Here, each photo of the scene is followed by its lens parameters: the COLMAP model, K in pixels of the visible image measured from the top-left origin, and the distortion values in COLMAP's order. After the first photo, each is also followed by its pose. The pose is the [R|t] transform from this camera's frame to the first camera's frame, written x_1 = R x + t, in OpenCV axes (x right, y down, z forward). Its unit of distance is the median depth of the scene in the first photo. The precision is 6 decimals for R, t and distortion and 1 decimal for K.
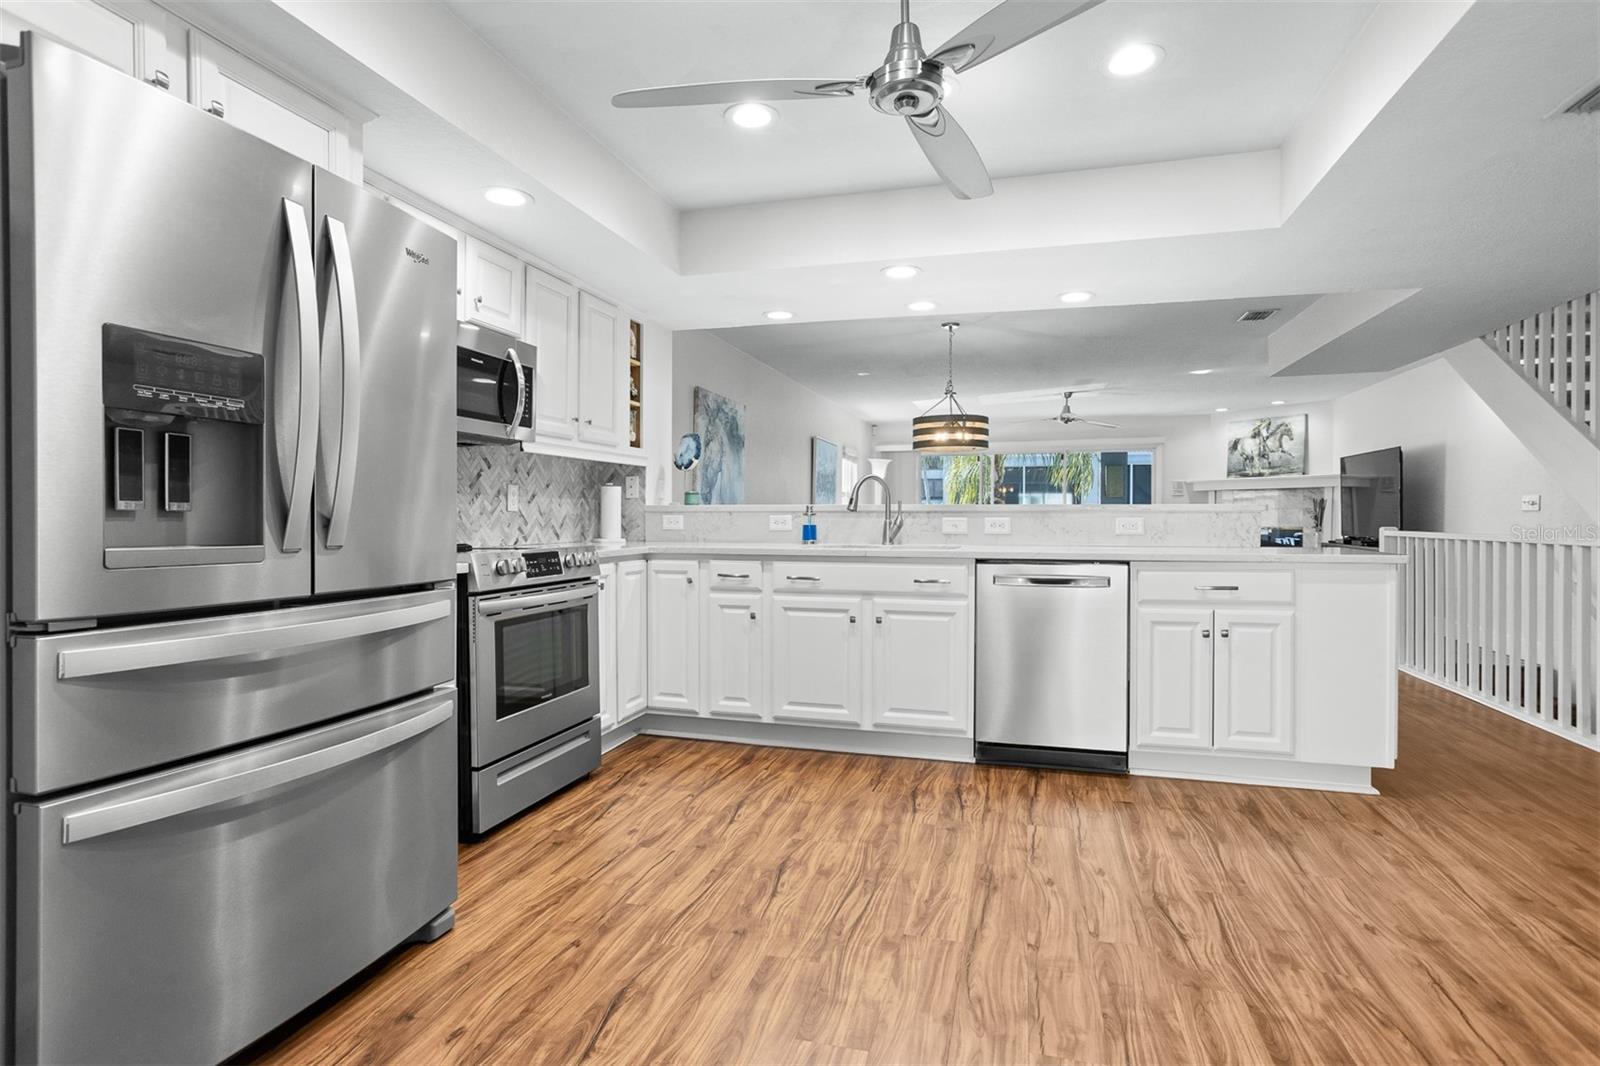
lens RADIAL K [[832.9, 0, 824.9], [0, 832.9, 524.8], [0, 0, 1]] dist [-0.045476, 0.039778]
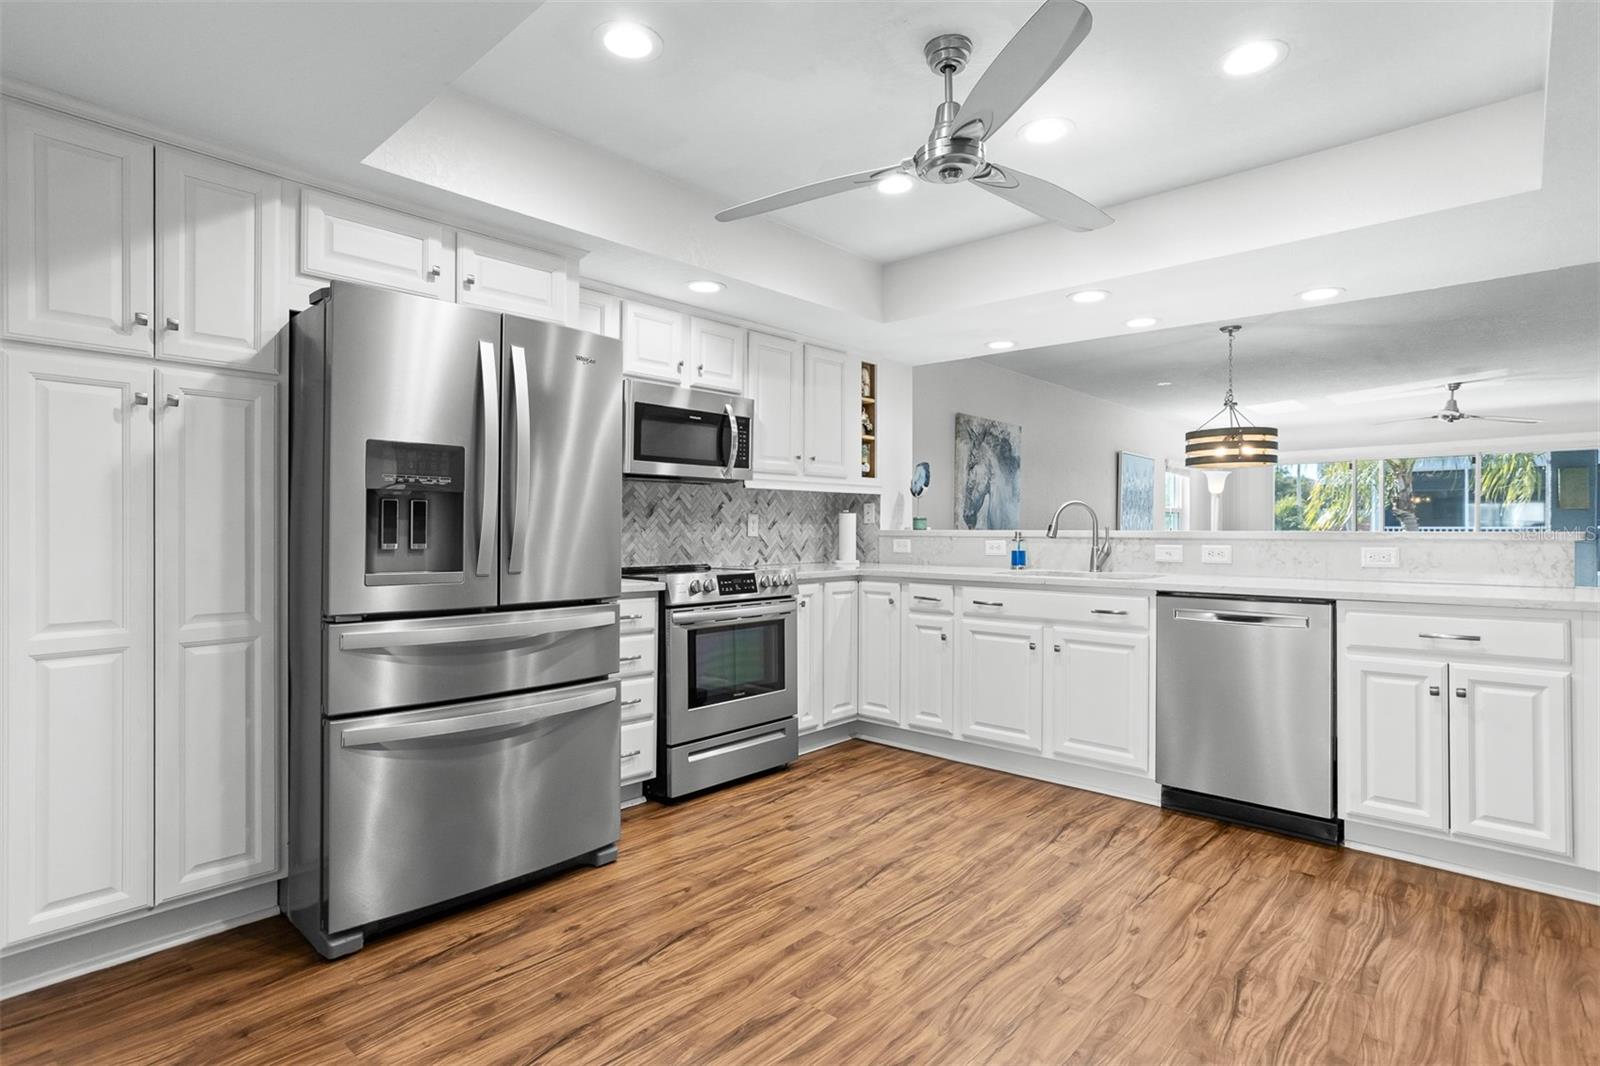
lens RADIAL K [[833.0, 0, 788.4], [0, 833.0, 525.3], [0, 0, 1]] dist [-0.034649, 0.023425]
pose [[0.888146, -0.001433, -0.459559, 0.295218], [-0.005396, 0.999894, -0.013545, -0.023034], [0.459530, 0.014510, 0.888044, -0.043642]]
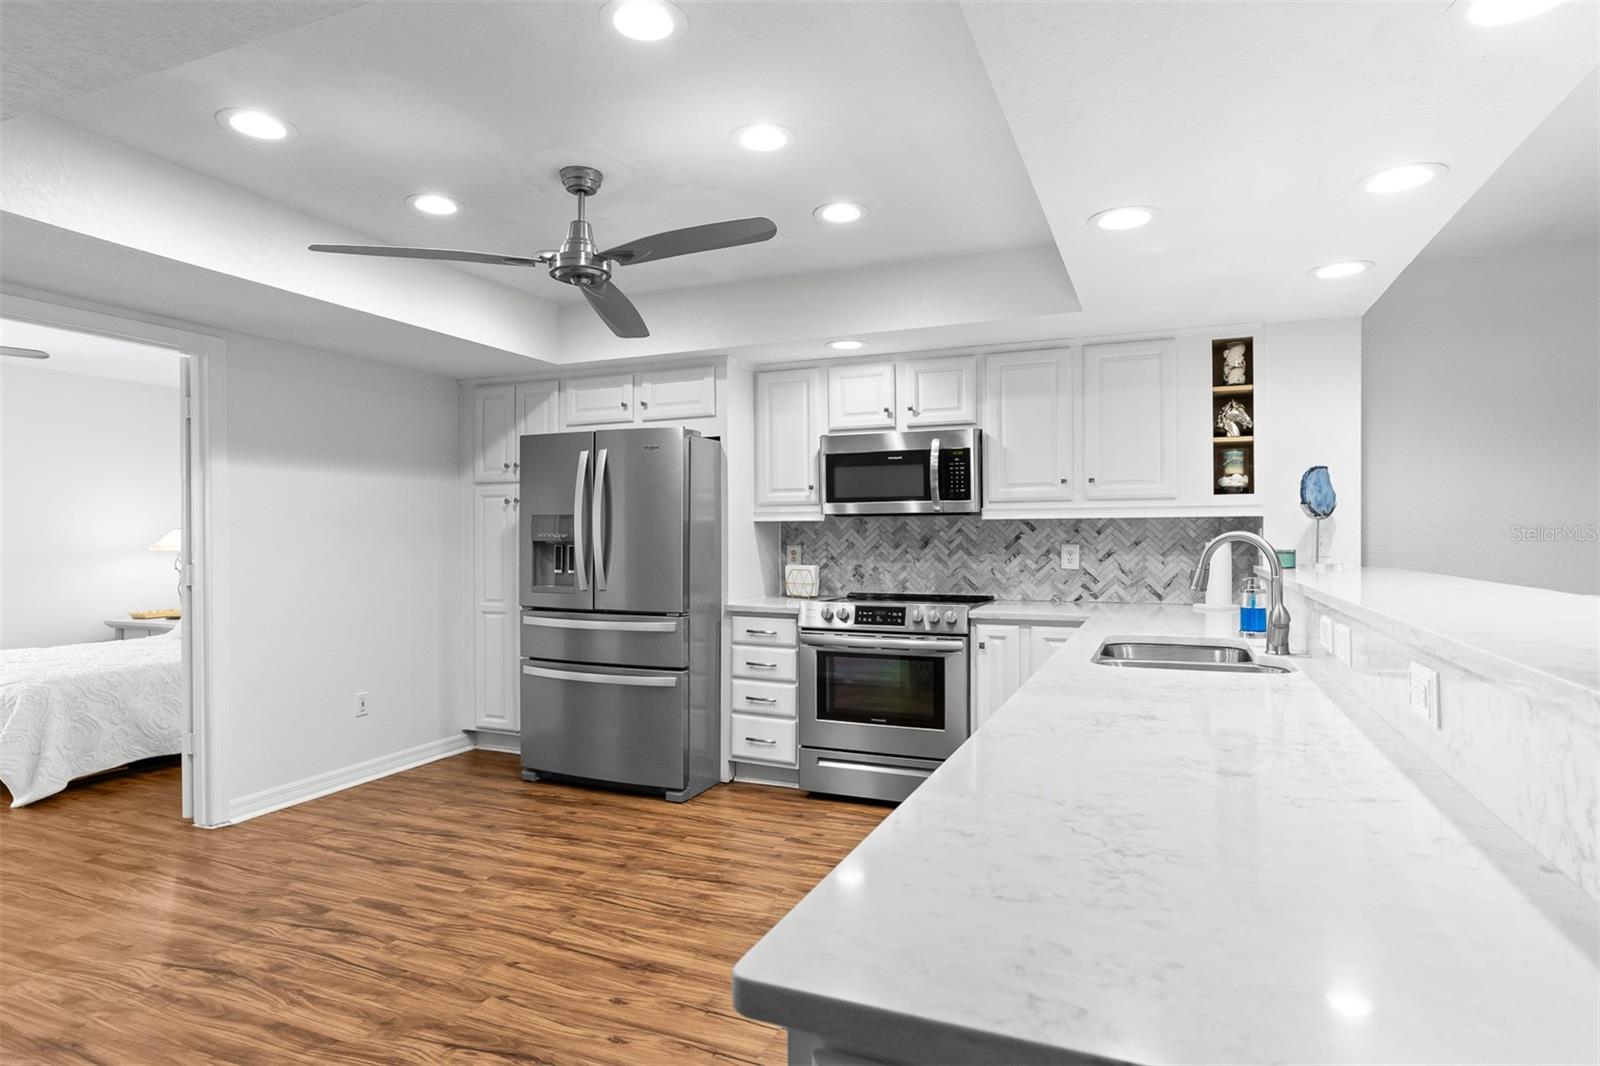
lens RADIAL K [[812.7, 0, 823.4], [0, 812.7, 531.4], [0, 0, 1]] dist [-0.059665, 0.034353]
pose [[-0.099811, -0.005294, -0.994992, 0.948491], [-0.009921, 0.999941, -0.004325, -0.079136], [0.994957, 0.009440, -0.099858, 1.086983]]
